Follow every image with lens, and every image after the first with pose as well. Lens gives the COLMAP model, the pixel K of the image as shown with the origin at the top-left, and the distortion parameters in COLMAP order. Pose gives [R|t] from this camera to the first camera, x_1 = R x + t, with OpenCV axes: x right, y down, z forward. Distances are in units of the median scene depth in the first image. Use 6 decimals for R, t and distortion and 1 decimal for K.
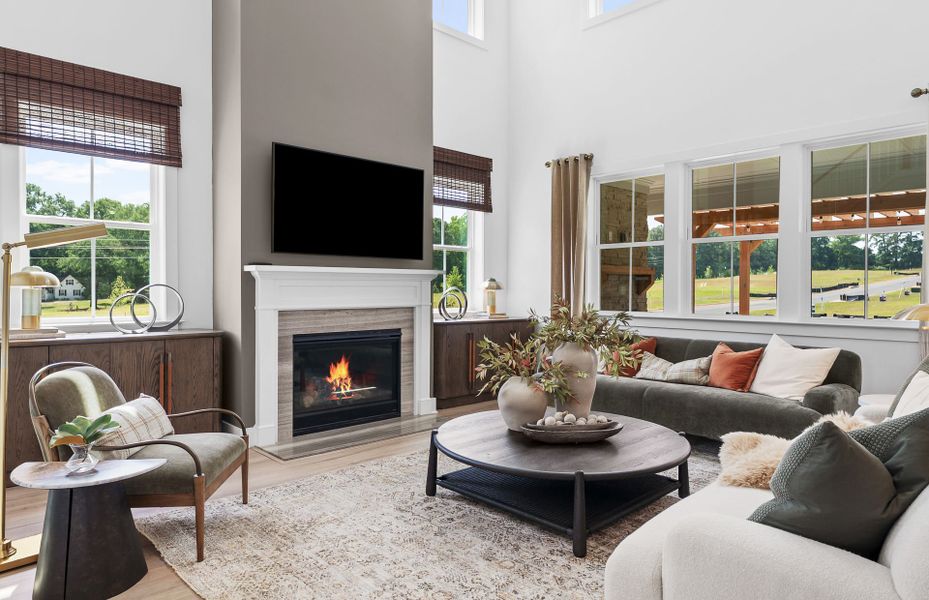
lens RADIAL K [[577.1, 0, 464.5], [0, 577.1, 300.0], [0, 0, 1]] dist [-0.000736, 0.000023]
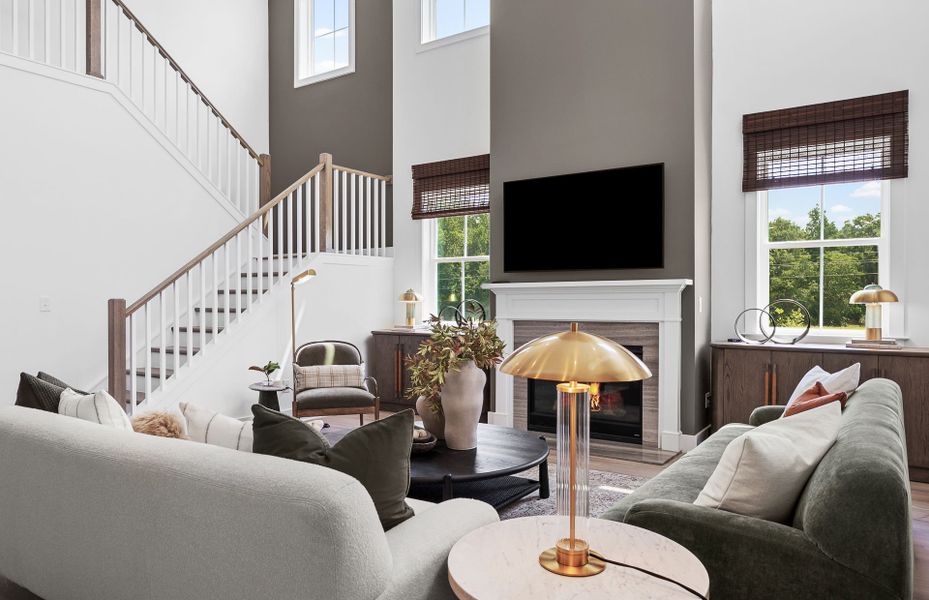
lens RADIAL K [[493.6, 0, 464.8], [0, 493.6, 328.0], [0, 0, 1]] dist [0.000202, 0.000253]
pose [[0.319688, 0.045672, -0.946421, 0.511276], [-0.016897, 0.998954, 0.042500, -0.006175], [0.947372, 0.002405, 0.320125, 0.486282]]
